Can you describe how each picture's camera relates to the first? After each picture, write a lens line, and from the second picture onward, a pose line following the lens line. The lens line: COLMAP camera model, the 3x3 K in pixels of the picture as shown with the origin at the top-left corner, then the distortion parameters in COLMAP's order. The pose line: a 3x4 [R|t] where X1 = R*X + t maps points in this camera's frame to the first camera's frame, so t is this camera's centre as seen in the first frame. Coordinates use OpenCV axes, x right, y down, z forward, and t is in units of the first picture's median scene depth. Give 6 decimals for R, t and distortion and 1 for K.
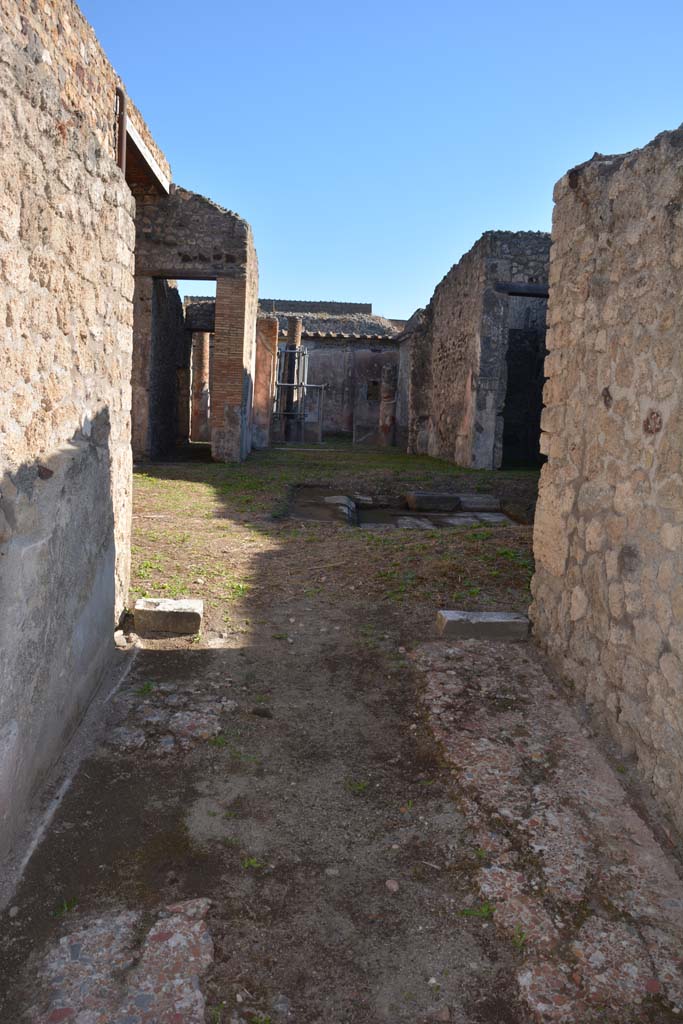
lens RADIAL K [[851.1, 0, 343.7], [0, 851.1, 506.0], [0, 0, 1]] dist [-0.115674, 0.079770]
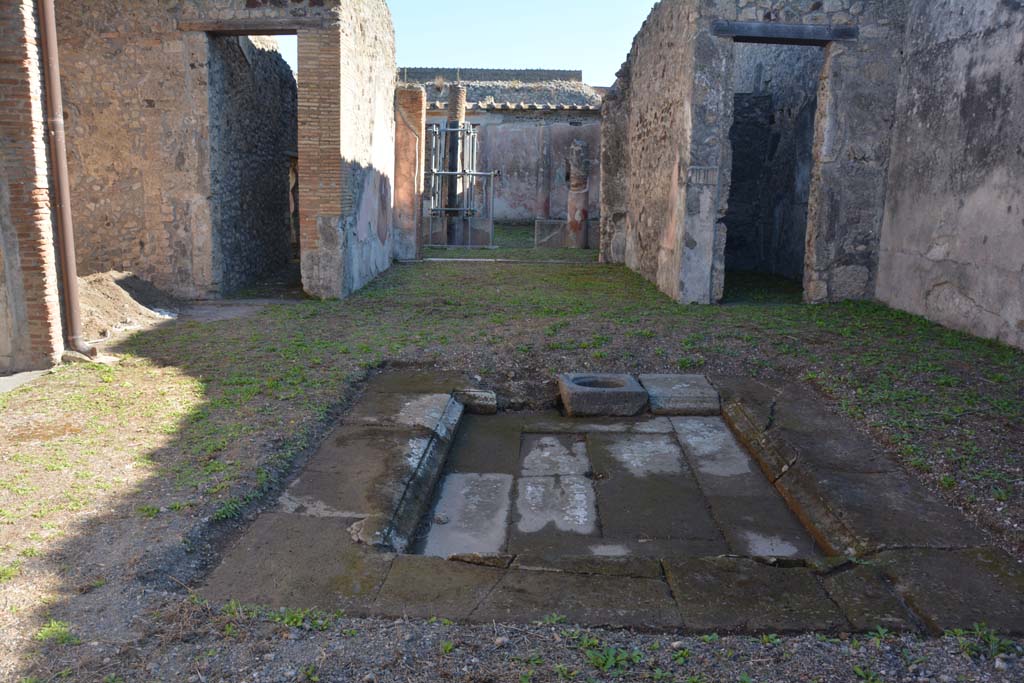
lens RADIAL K [[851.1, 0, 505.9], [0, 851.1, 343.3], [0, 0, 1]] dist [-0.115674, 0.079770]
pose [[0.997451, -0.010482, -0.070587, 0.061714], [0.015777, 0.997068, 0.074880, -0.065814], [0.069595, -0.075802, 0.994691, 0.320533]]
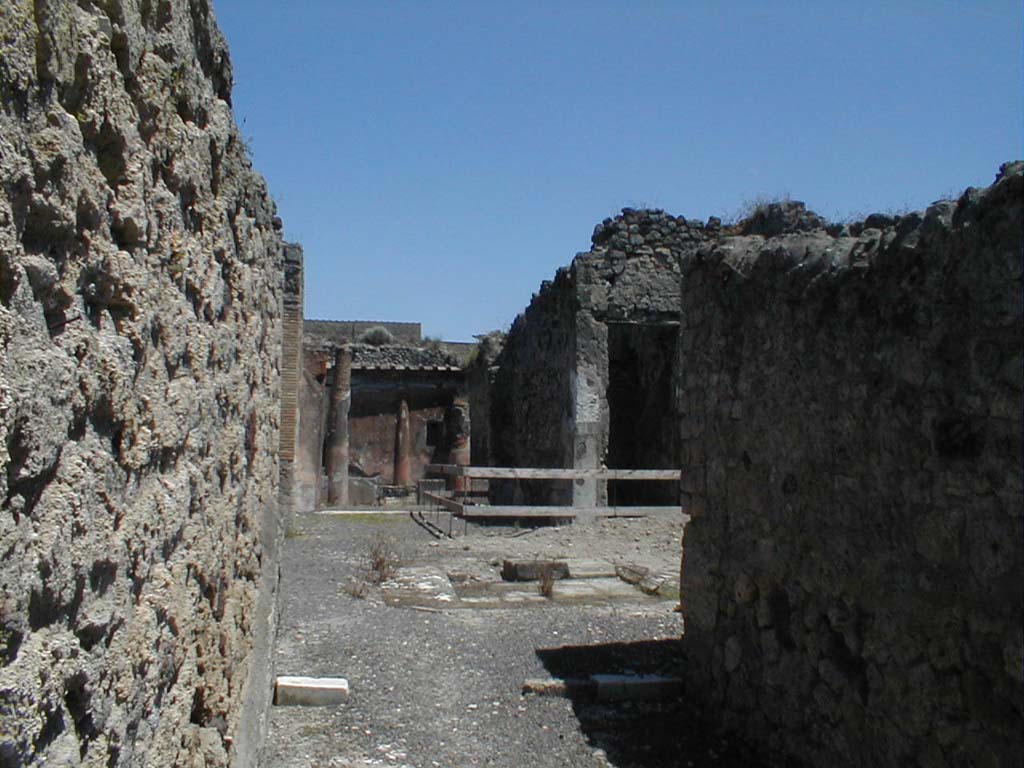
lens RADIAL K [[1108.0, 0, 519.2], [0, 1108.0, 373.4], [0, 0, 1]] dist [-0.013090, 0.000000]
pose [[0.991963, -0.015956, 0.125515, -0.038161], [0.038881, 0.982458, -0.182388, 0.003053], [-0.120403, 0.185802, 0.975182, -0.094837]]
